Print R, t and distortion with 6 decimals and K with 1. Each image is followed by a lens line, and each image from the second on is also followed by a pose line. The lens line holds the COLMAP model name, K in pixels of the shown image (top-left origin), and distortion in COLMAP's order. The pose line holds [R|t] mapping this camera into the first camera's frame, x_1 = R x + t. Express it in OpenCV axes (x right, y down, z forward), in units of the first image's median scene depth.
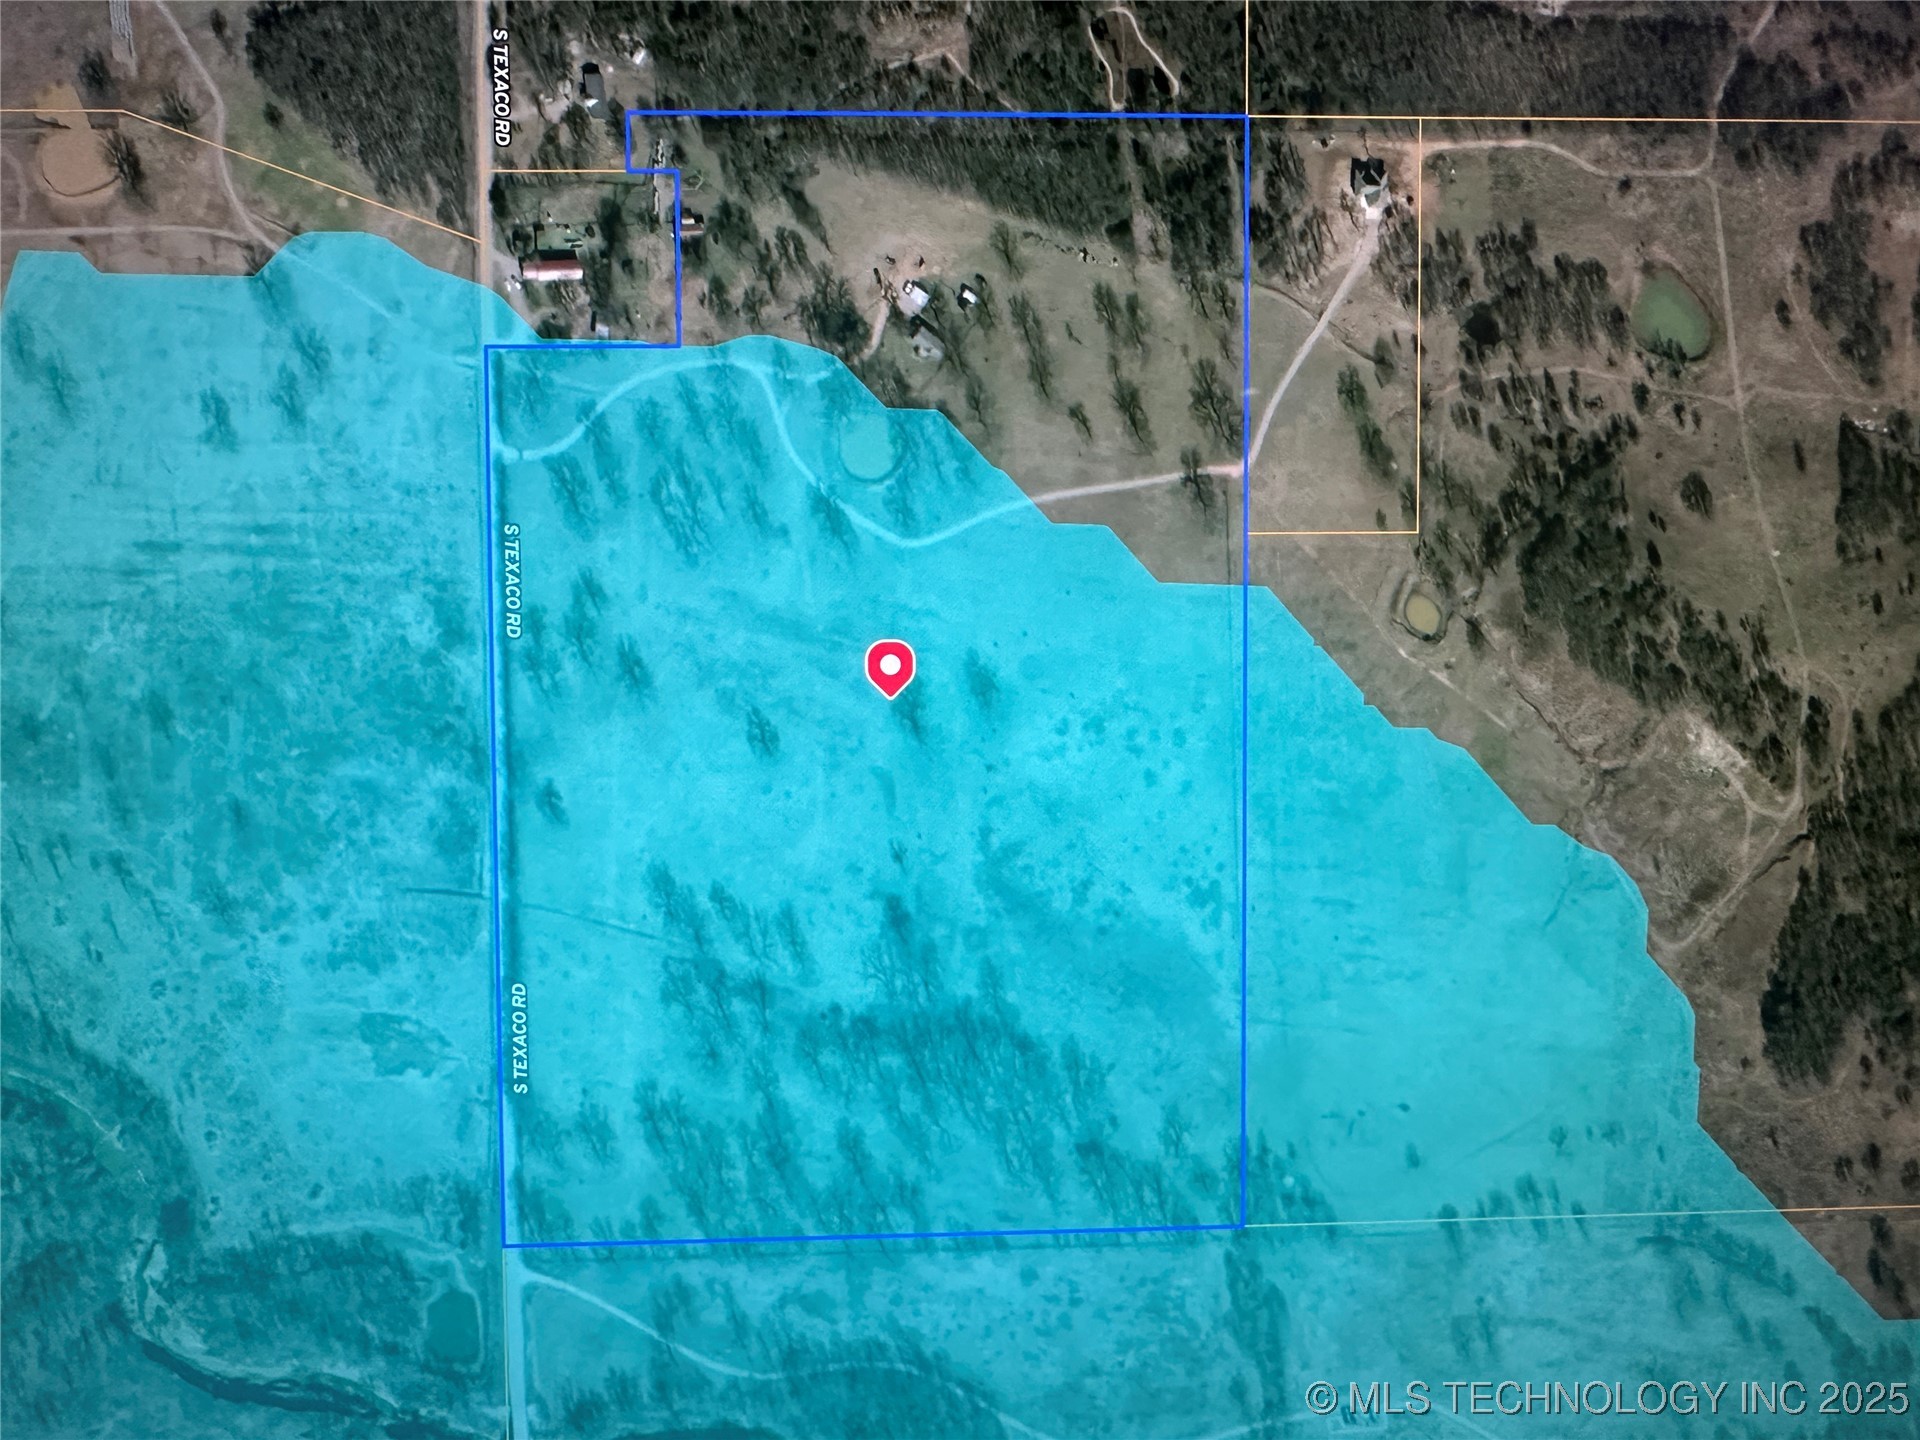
lens RADIAL K [[1341.0, 0, 964.9], [0, 1341.0, 718.2], [0, 0, 1]] dist [-0.001503, 0.002451]
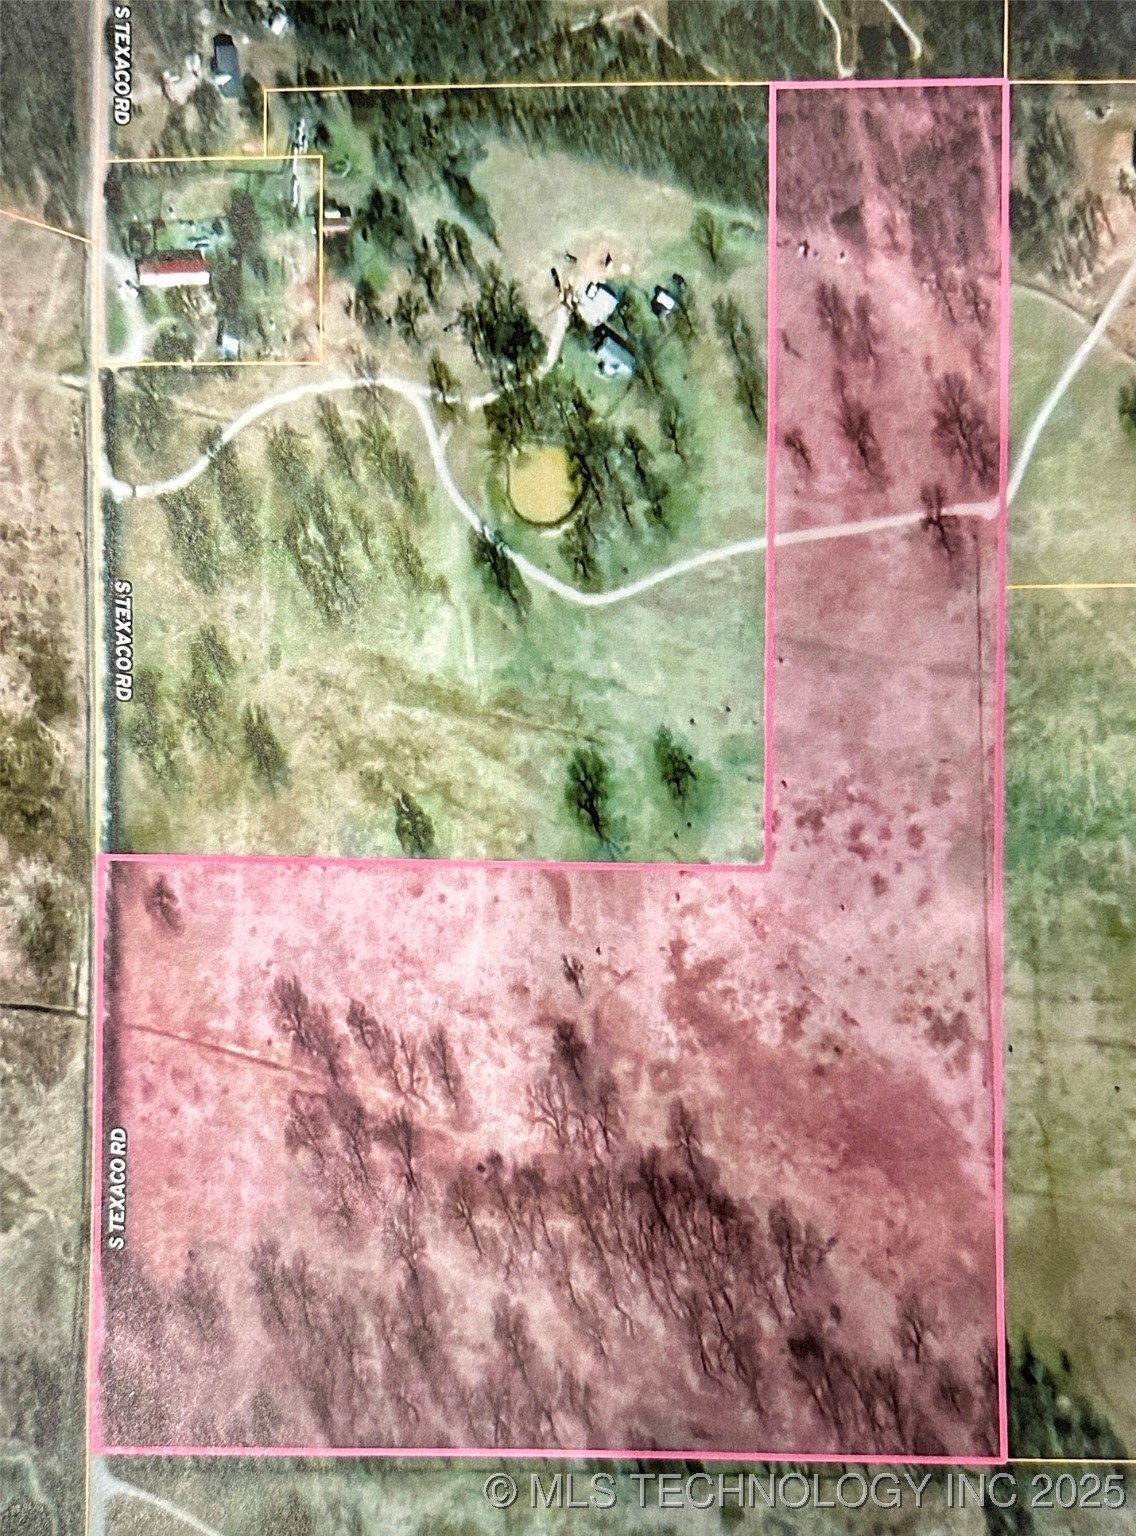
lens RADIAL K [[1072.8, 0, 564.0], [0, 1072.8, 764.0], [0, 0, 1]] dist [-0.001503, 0.002451]
pose [[0.997945, 0.007996, -0.063571, -0.014283], [-0.011802, 0.998145, -0.059728, 0.012513], [0.062975, 0.060356, 0.996188, 0.339400]]
